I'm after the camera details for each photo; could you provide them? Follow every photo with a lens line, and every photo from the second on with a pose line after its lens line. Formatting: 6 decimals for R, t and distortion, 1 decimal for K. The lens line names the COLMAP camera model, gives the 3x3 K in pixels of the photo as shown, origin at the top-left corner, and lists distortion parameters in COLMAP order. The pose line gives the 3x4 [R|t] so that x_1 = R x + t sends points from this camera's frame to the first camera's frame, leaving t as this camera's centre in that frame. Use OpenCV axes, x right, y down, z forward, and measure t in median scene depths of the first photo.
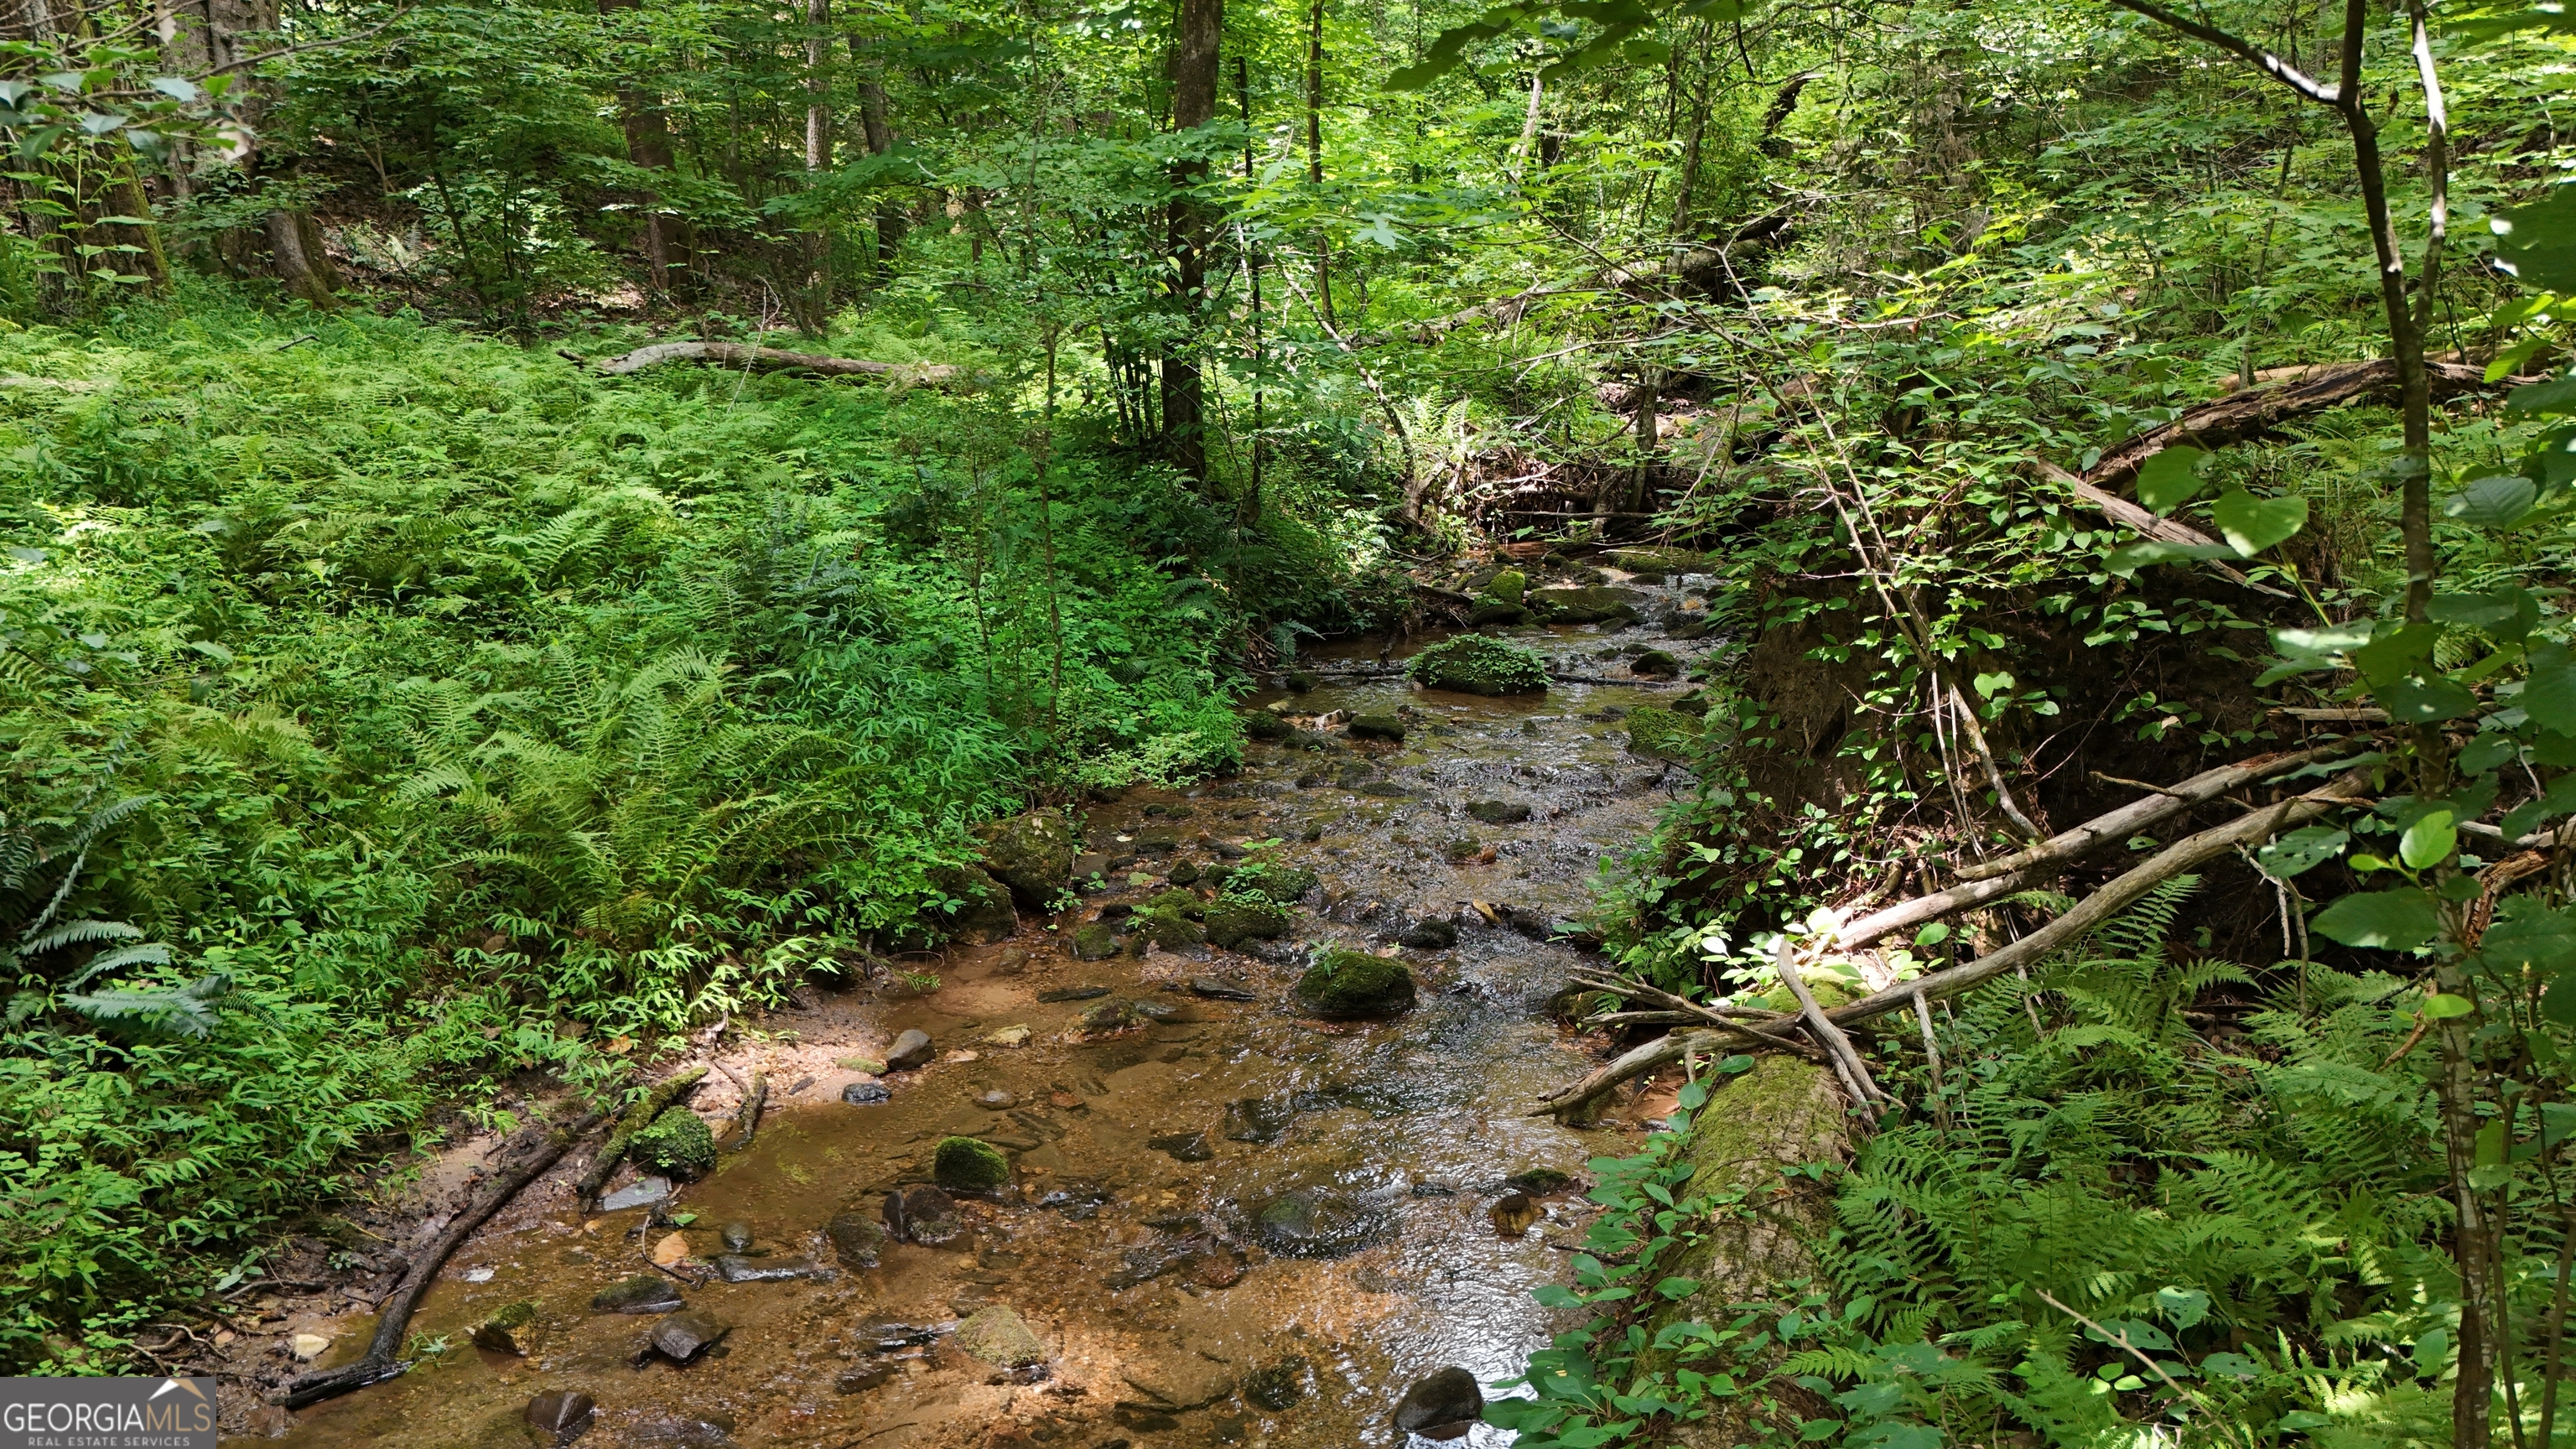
lens RADIAL K [[1870.1, 0, 1297.2], [0, 1870.1, 708.6], [0, 0, 1]] dist [0.144510, -0.191504]
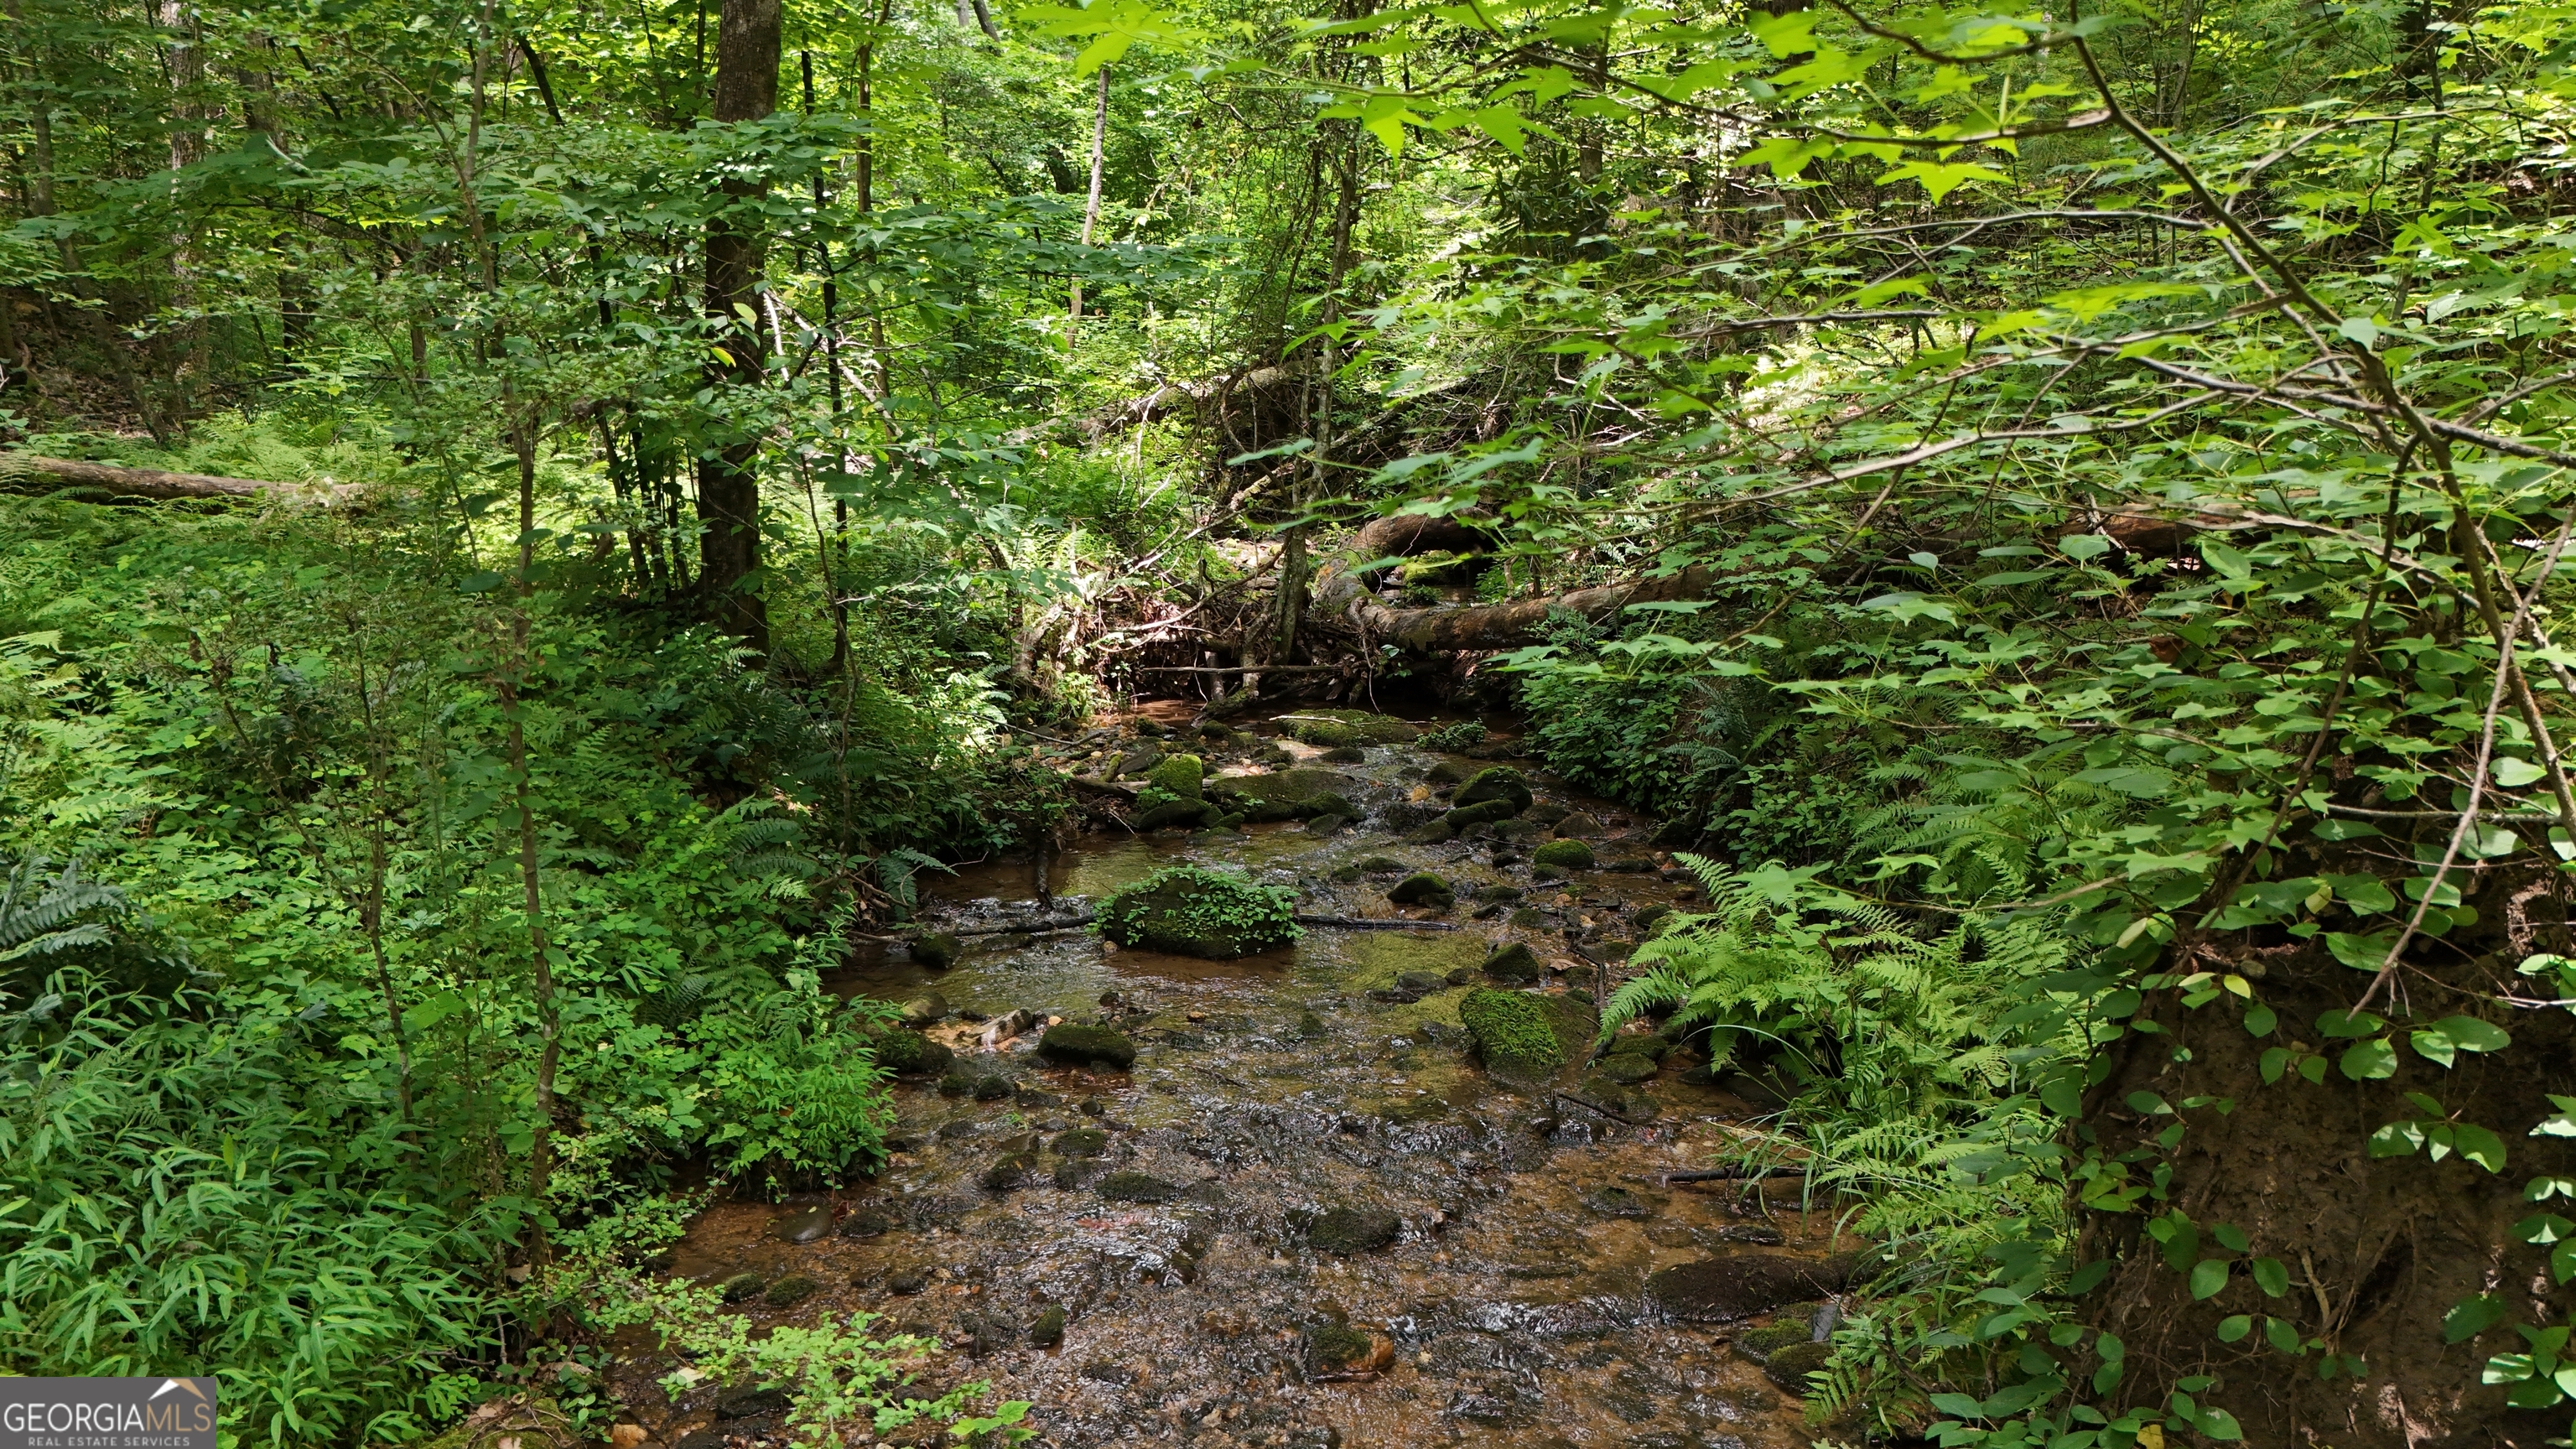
lens RADIAL K [[1870.1, 0, 1297.2], [0, 1870.1, 708.6], [0, 0, 1]] dist [0.144510, -0.191504]
pose [[0.967284, -0.027180, 0.252234, -0.030575], [0.043079, 0.997402, -0.057728, -0.042313], [-0.250010, 0.066706, 0.965943, 0.230027]]
